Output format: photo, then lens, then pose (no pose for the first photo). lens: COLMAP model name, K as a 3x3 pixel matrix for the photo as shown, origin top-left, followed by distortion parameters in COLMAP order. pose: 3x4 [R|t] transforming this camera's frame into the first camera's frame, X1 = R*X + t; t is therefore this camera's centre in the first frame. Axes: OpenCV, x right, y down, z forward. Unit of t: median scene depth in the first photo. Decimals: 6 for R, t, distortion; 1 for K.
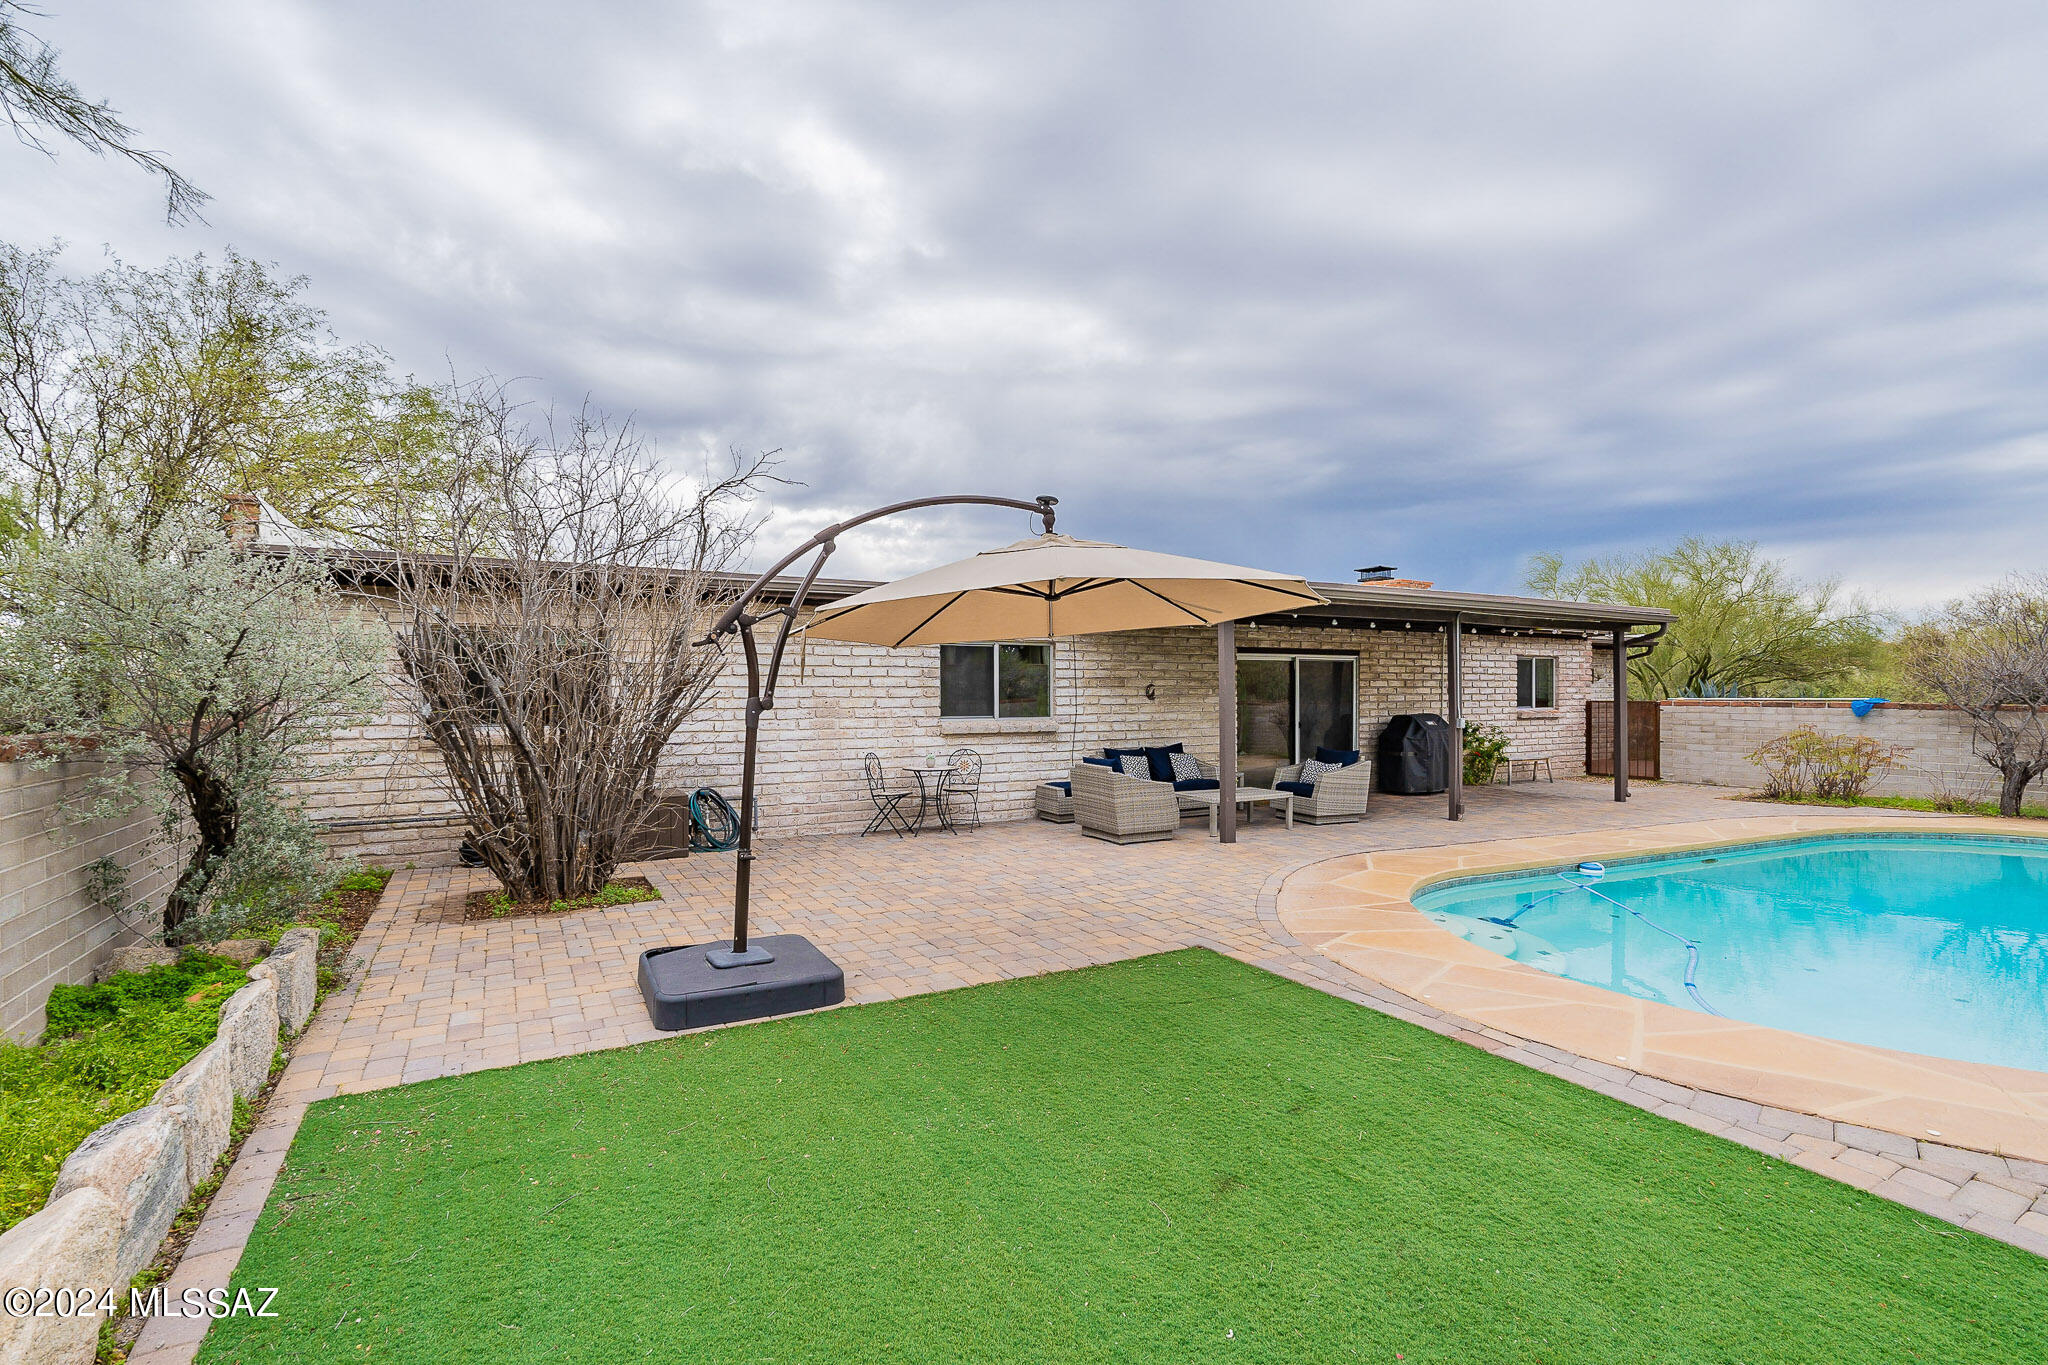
lens RADIAL K [[900.7, 0, 1008.1], [0, 900.7, 695.6], [0, 0, 1]] dist [-0.002227, -0.000331]
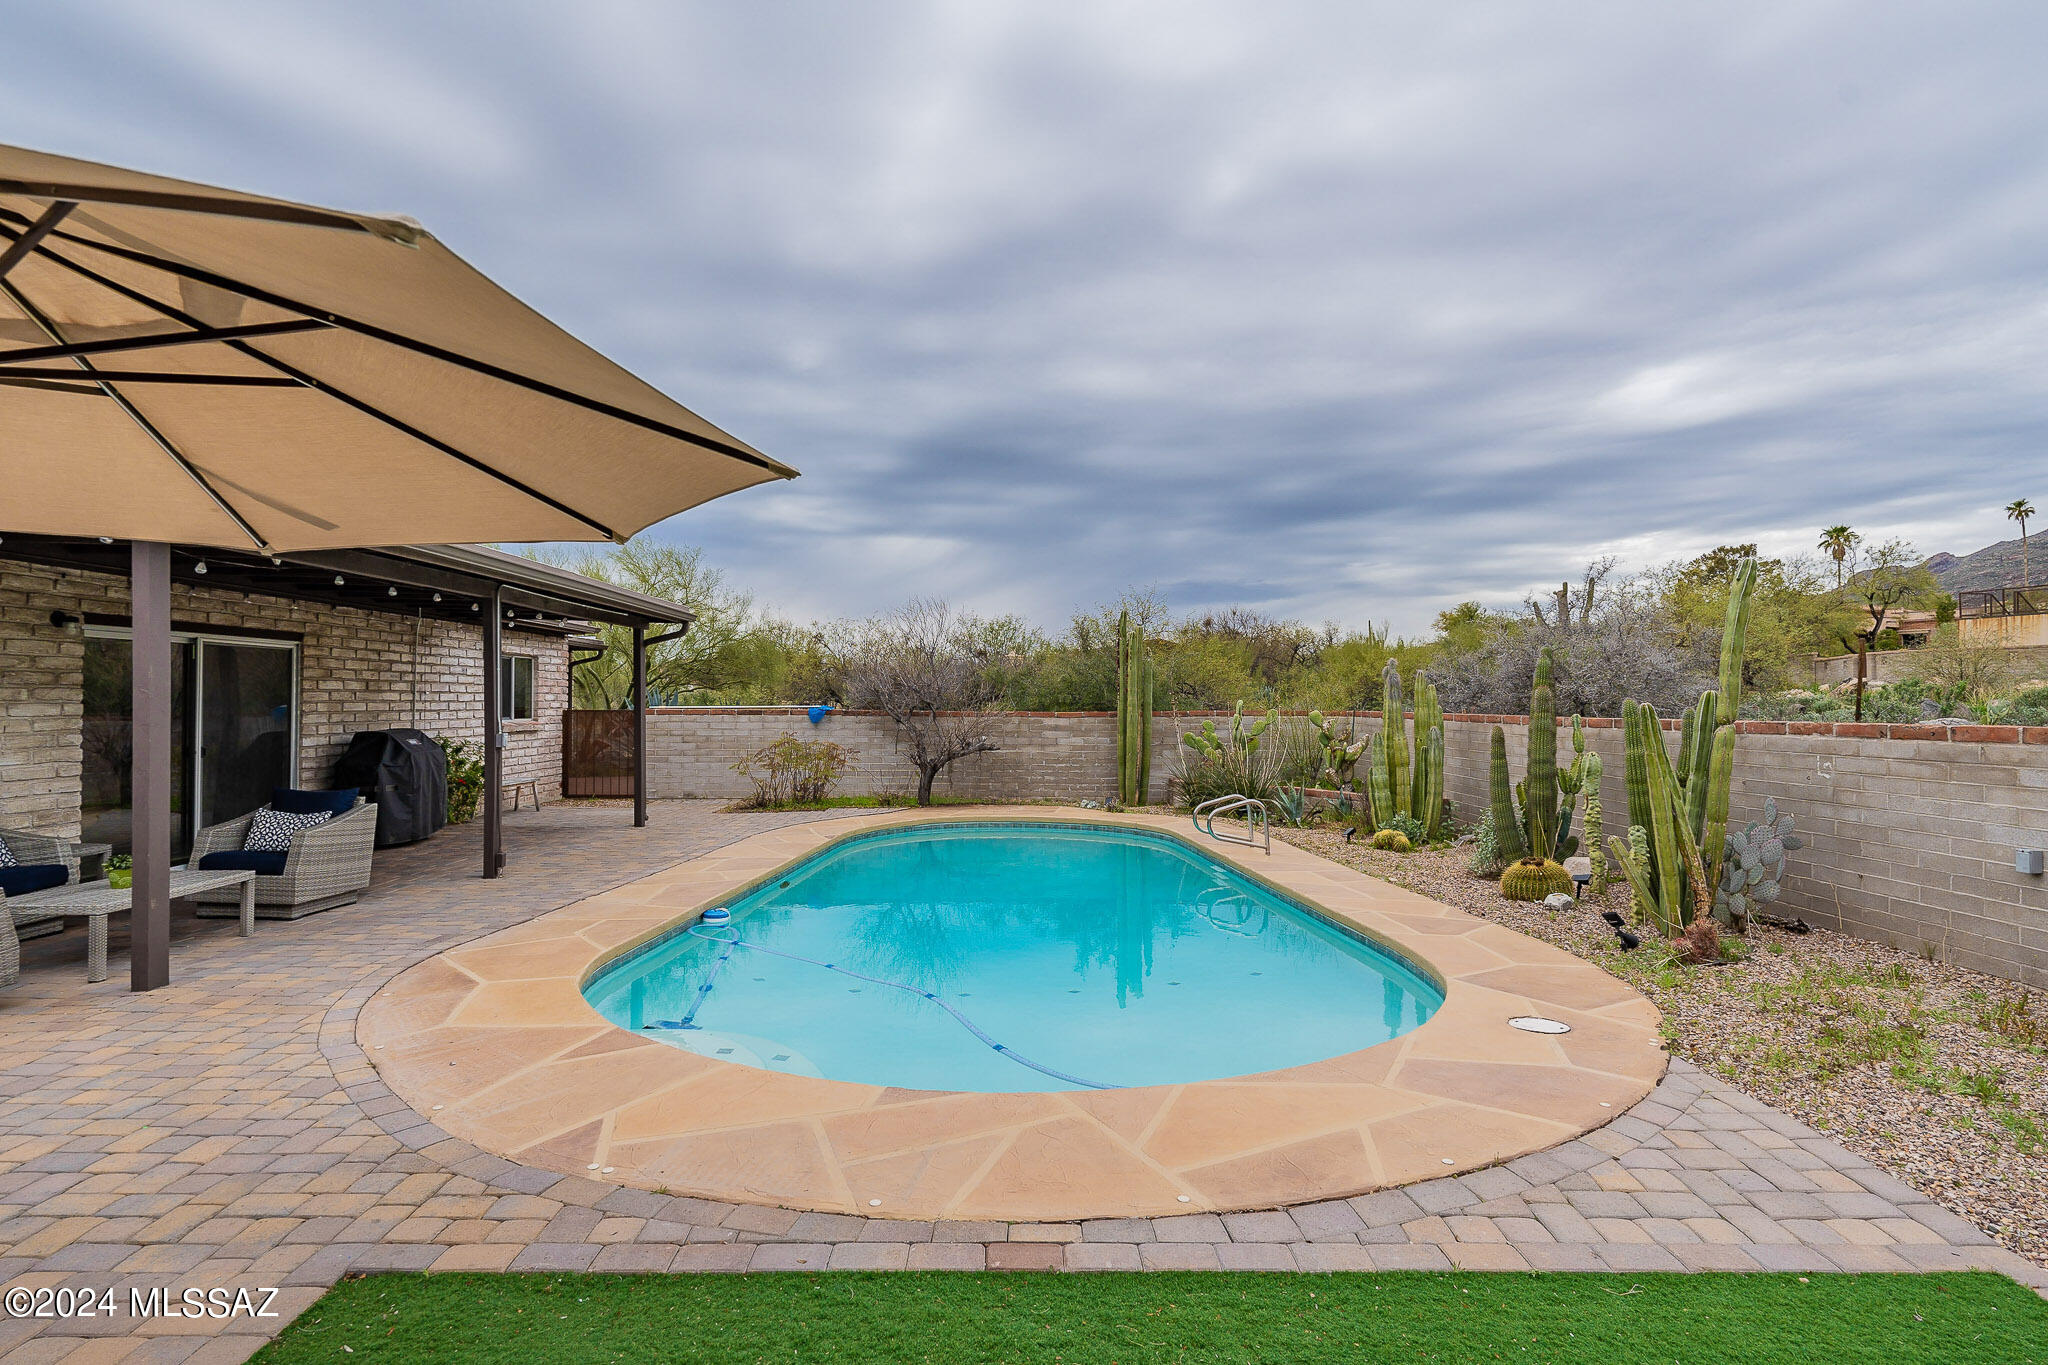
lens RADIAL K [[1061.9, 0, 1017.7], [0, 1061.9, 679.0], [0, 0, 1]] dist [-0.002088, -0.000423]
pose [[0.480805, 0.020434, 0.876590, -0.037961], [0.002940, 0.999685, -0.024916, 0.004027], [-0.876823, 0.014557, 0.480593, 0.215062]]
